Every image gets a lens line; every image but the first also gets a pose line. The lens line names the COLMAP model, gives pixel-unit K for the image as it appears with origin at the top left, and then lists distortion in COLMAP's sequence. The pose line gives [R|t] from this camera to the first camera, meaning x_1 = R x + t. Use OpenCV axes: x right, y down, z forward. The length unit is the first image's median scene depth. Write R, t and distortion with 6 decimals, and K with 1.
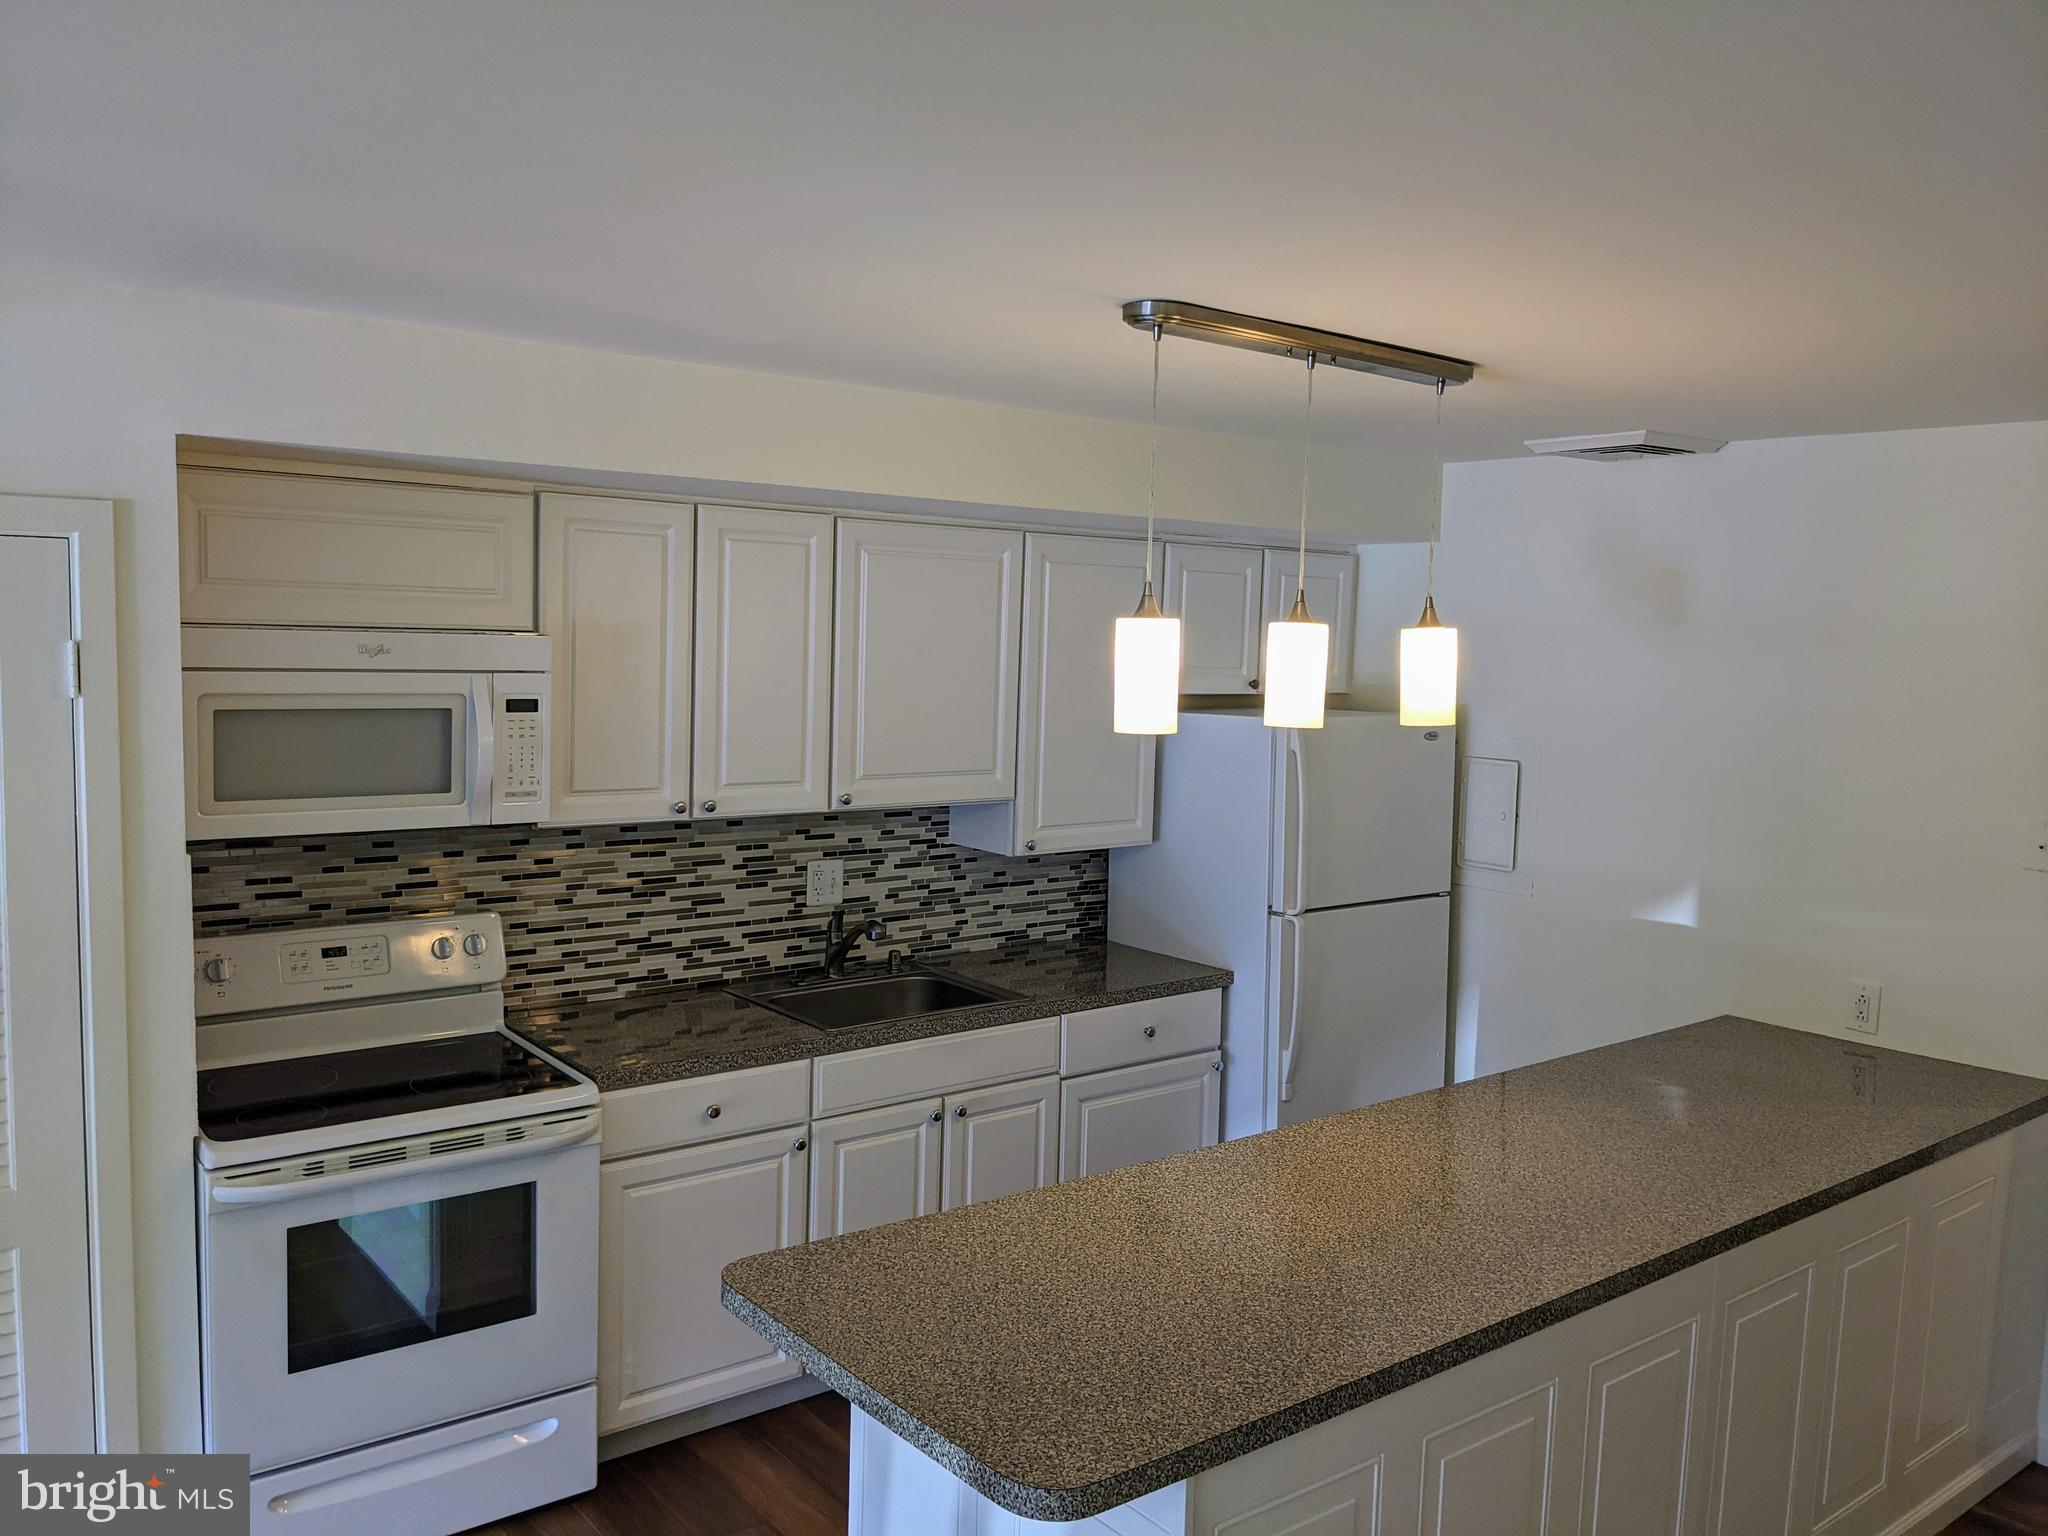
lens RADIAL K [[1611.4, 0, 1030.5], [0, 1611.4, 779.1], [0, 0, 1]] dist [0.017170, 0.002883]
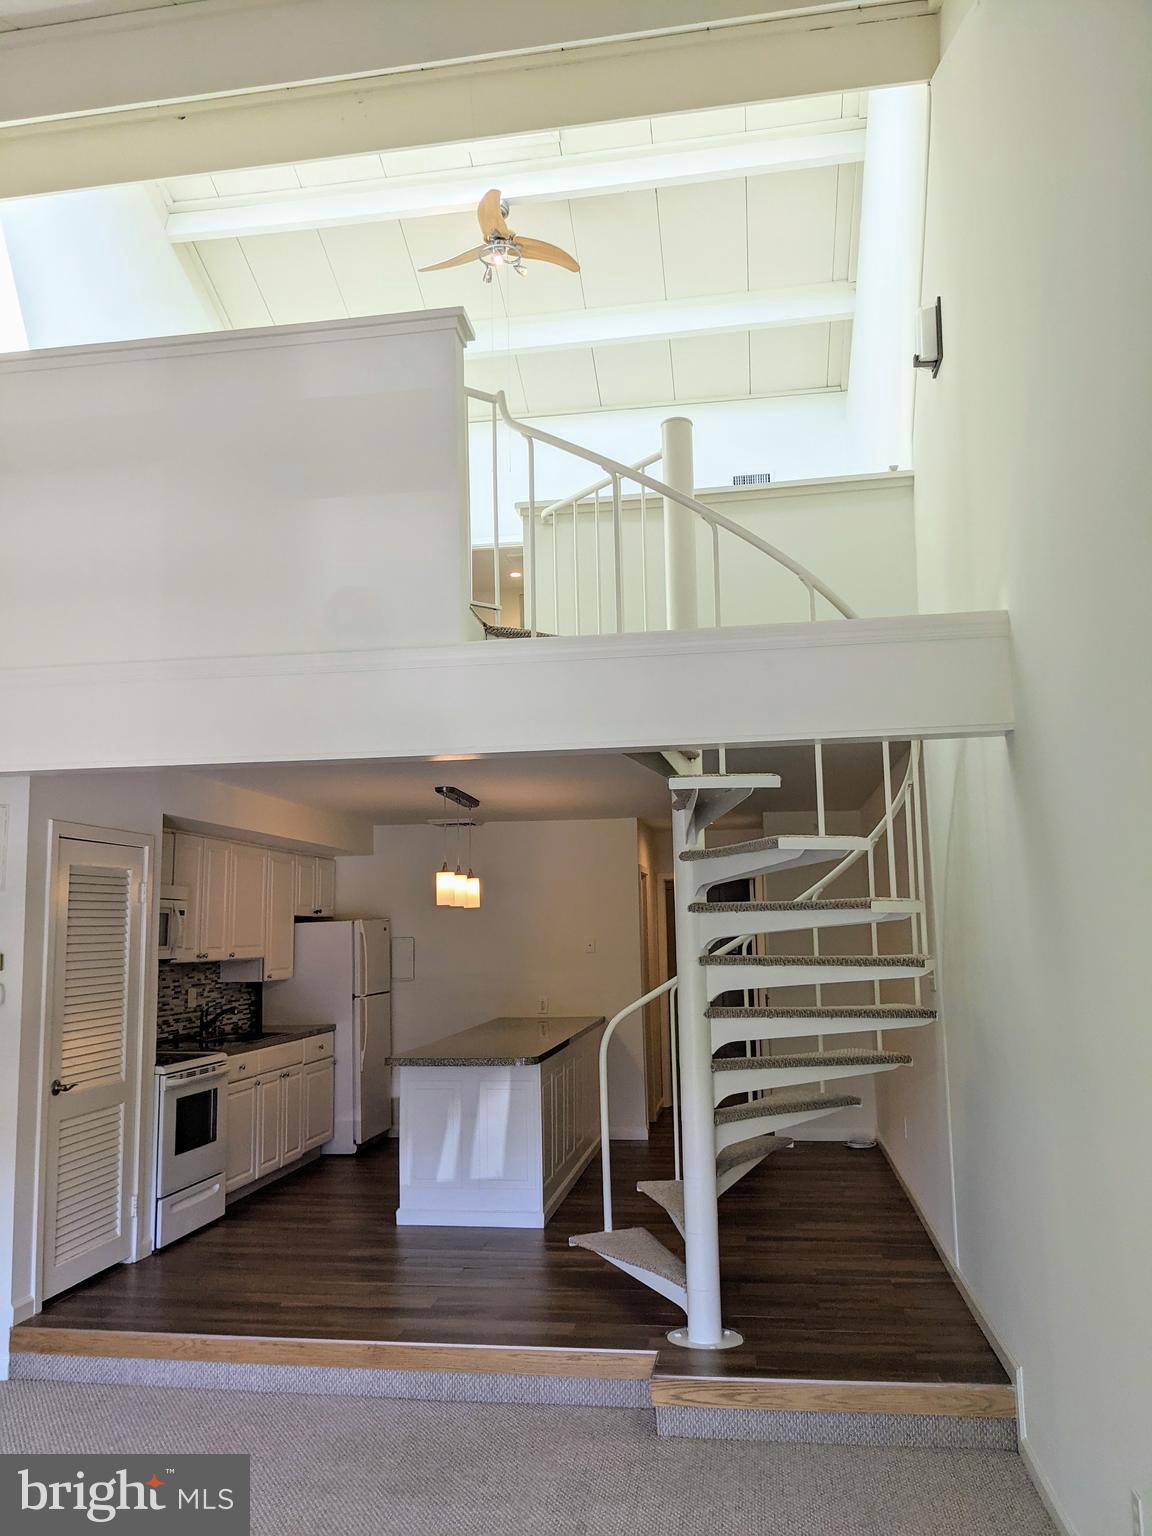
lens RADIAL K [[1208.6, 0, 574.7], [0, 1208.6, 766.8], [0, 0, 1]] dist [0.017170, 0.002883]
pose [[0.733952, 0.053759, 0.677071, -1.194216], [0.099245, 0.977675, -0.185209, 0.151058], [-0.671912, 0.203130, 0.712231, -0.889306]]
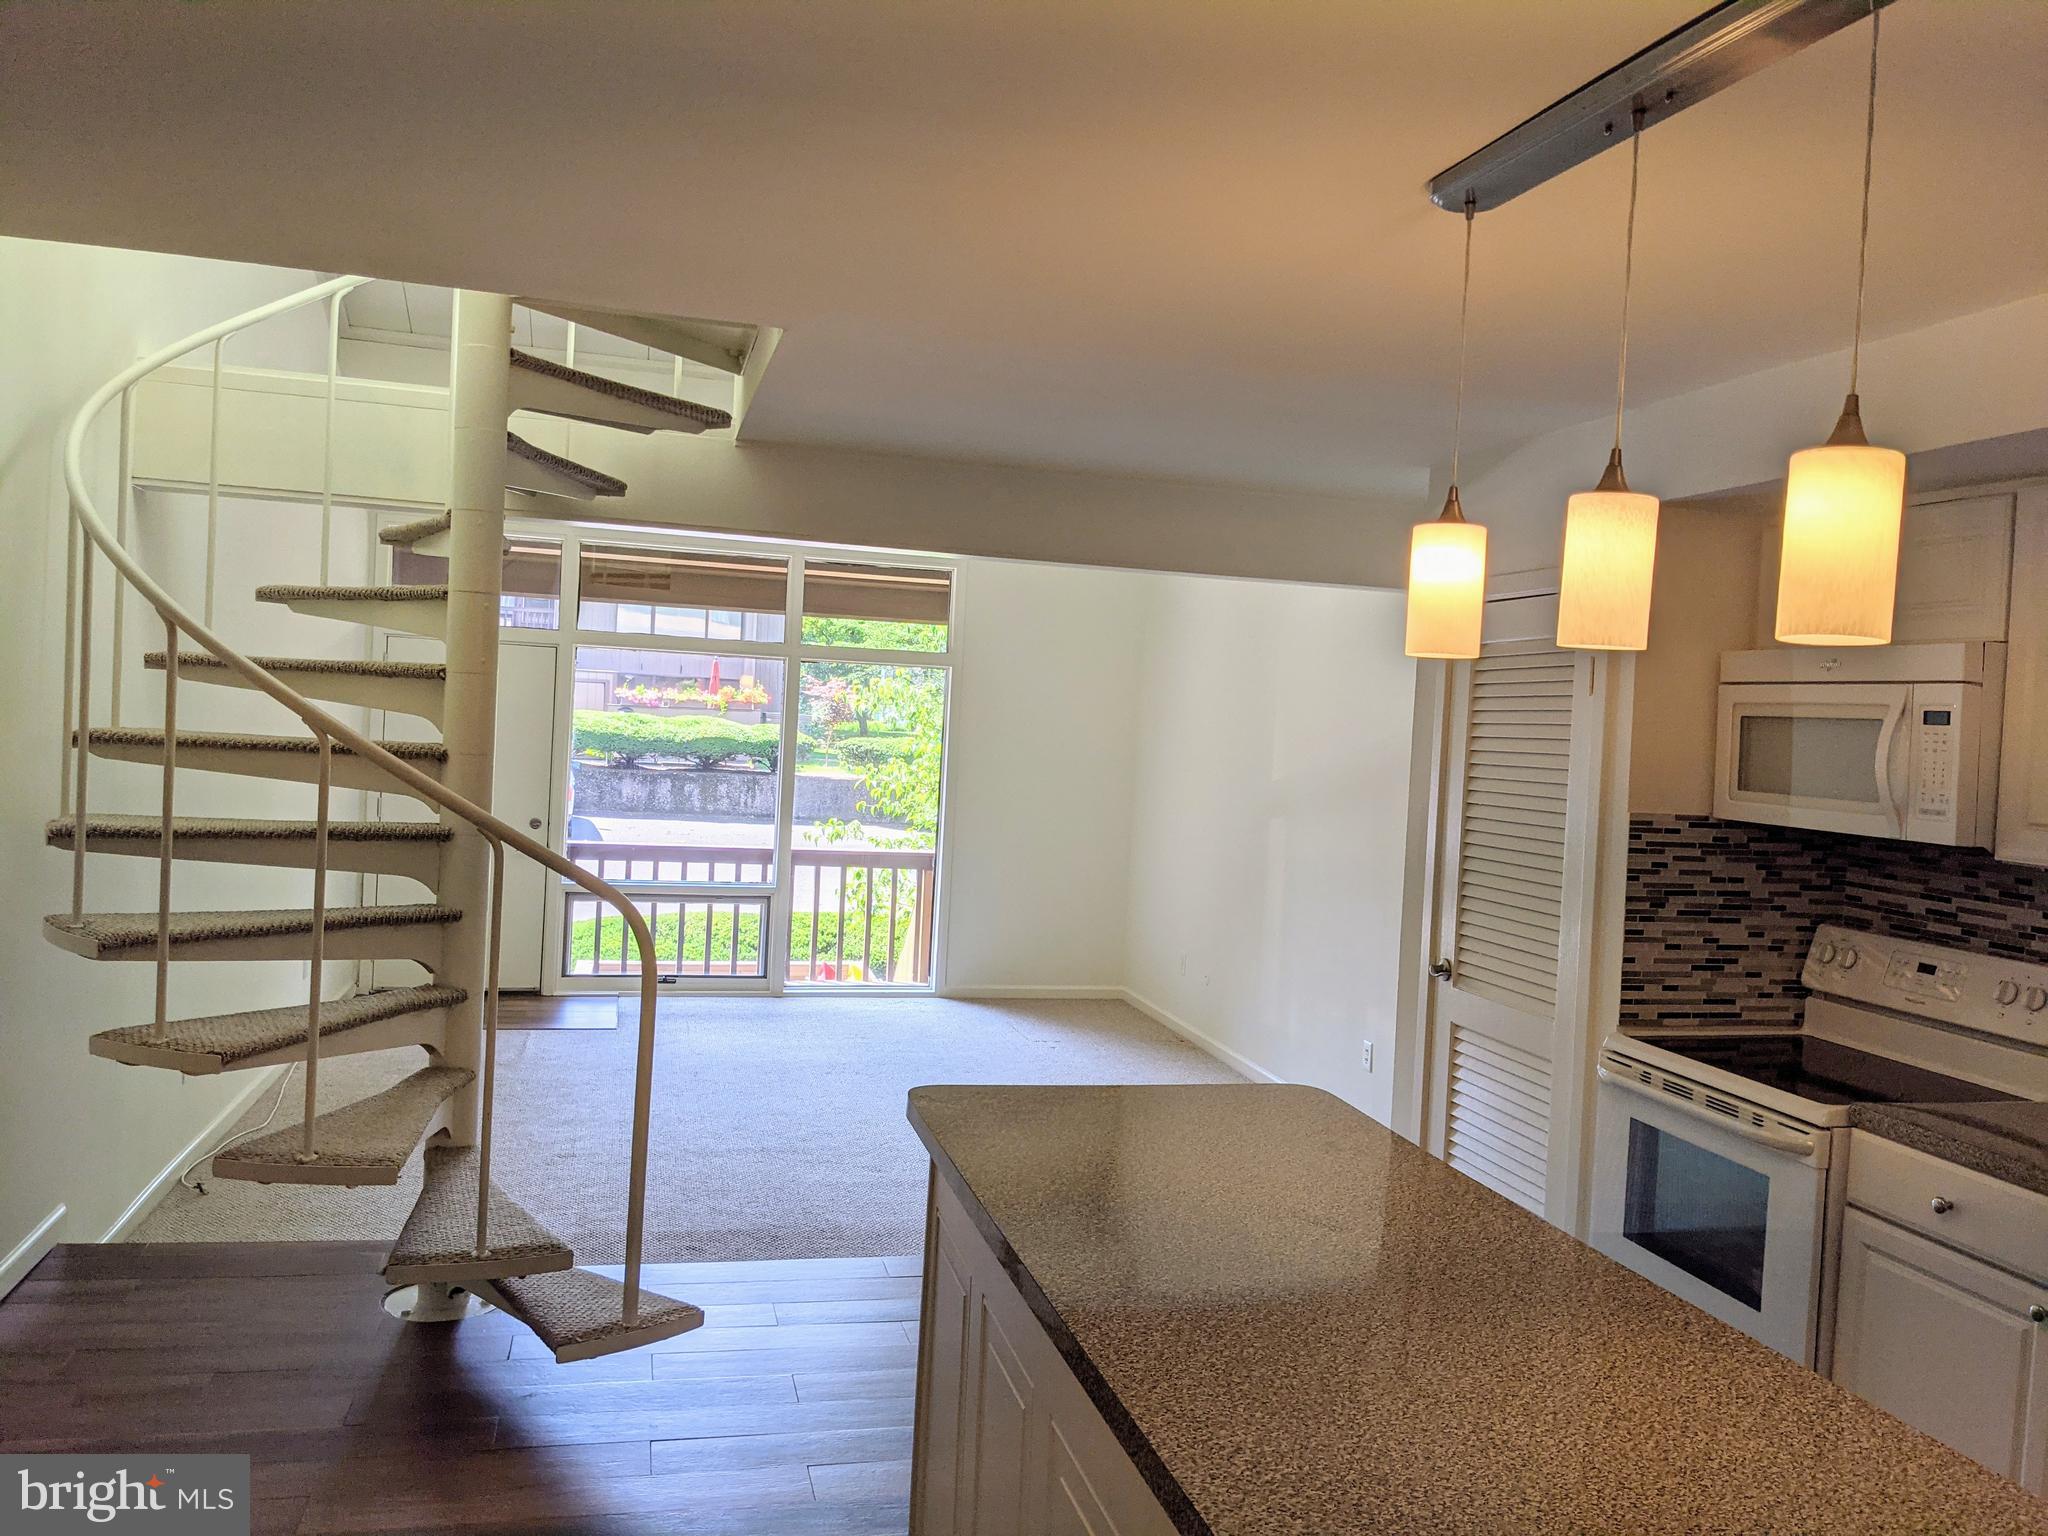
lens RADIAL K [[1611.4, 0, 1039.4], [0, 1611.4, 767.4], [0, 0, 1]] dist [0.017170, 0.002883]
pose [[-0.395103, -0.020582, -0.918406, 0.758094], [-0.148897, 0.987964, 0.041915, 0.021577], [0.906490, 0.153309, -0.393412, 0.892974]]
